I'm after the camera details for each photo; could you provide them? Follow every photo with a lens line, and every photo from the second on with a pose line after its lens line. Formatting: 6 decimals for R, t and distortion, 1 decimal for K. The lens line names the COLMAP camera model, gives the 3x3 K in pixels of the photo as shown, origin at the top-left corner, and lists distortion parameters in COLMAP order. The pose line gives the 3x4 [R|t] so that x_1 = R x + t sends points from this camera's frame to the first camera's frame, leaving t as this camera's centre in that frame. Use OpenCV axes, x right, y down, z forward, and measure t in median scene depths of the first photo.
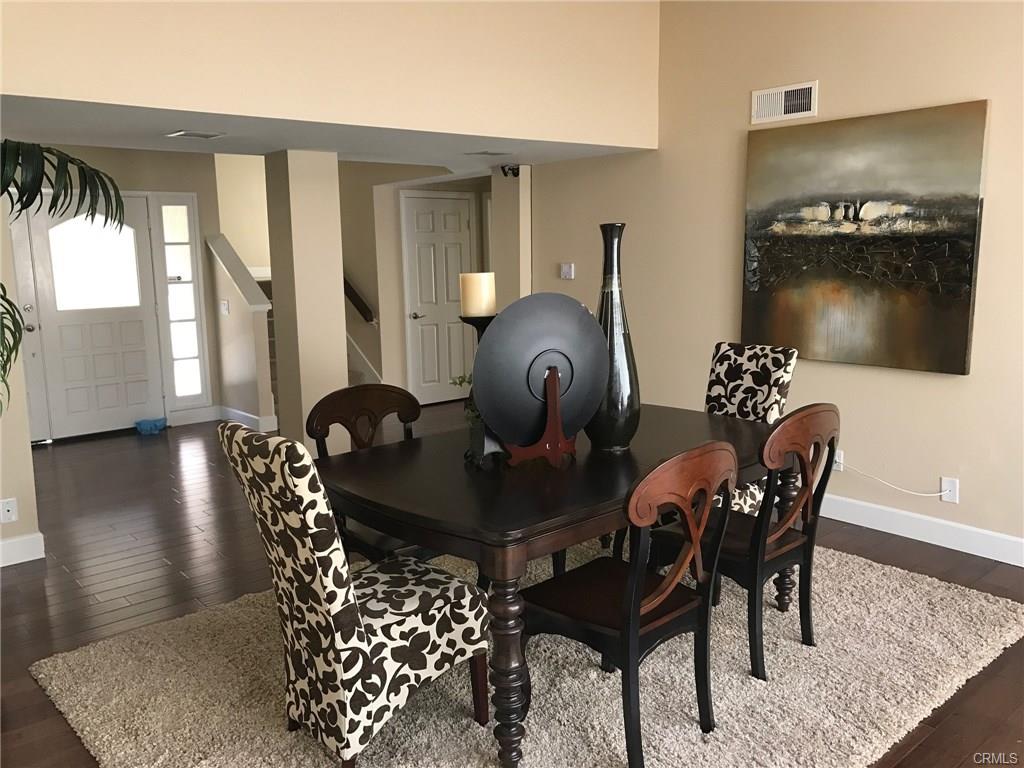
lens RADIAL K [[847.7, 0, 513.6], [0, 847.7, 372.3], [0, 0, 1]] dist [0.049385, -0.052776]
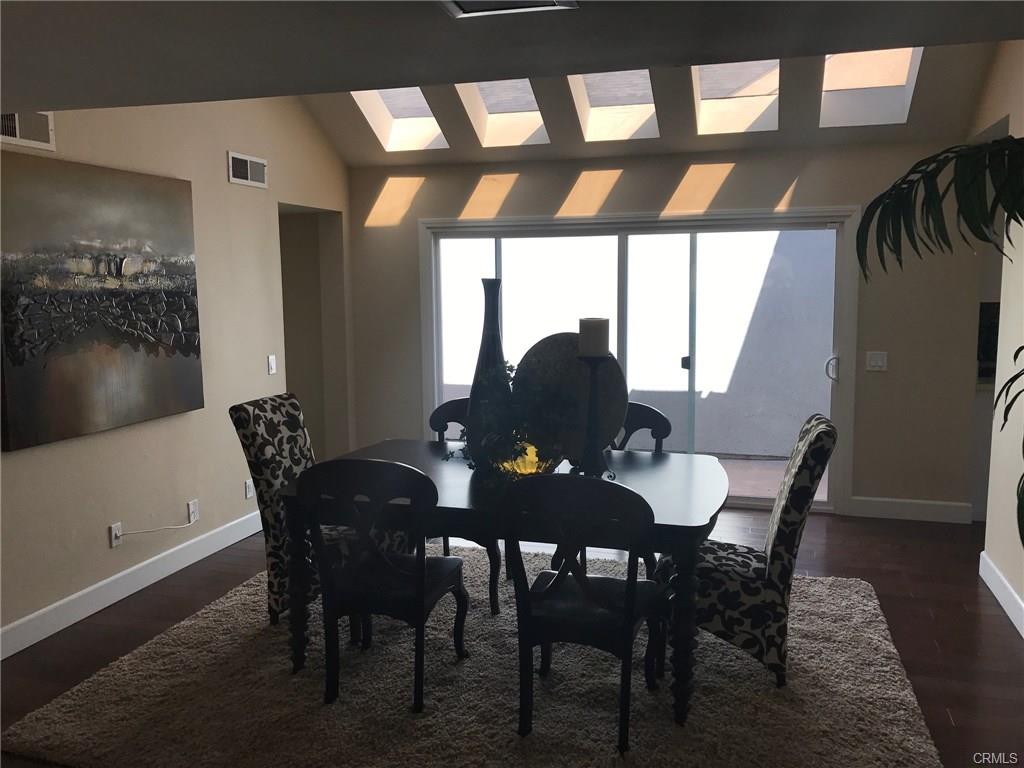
lens RADIAL K [[847.7, 0, 513.6], [0, 847.7, 372.3], [0, 0, 1]] dist [0.049385, -0.052776]
pose [[-0.540216, -0.073149, 0.838341, -0.643297], [0.143003, 0.973746, 0.177113, -0.178597], [-0.829287, 0.215565, -0.515573, 1.147649]]
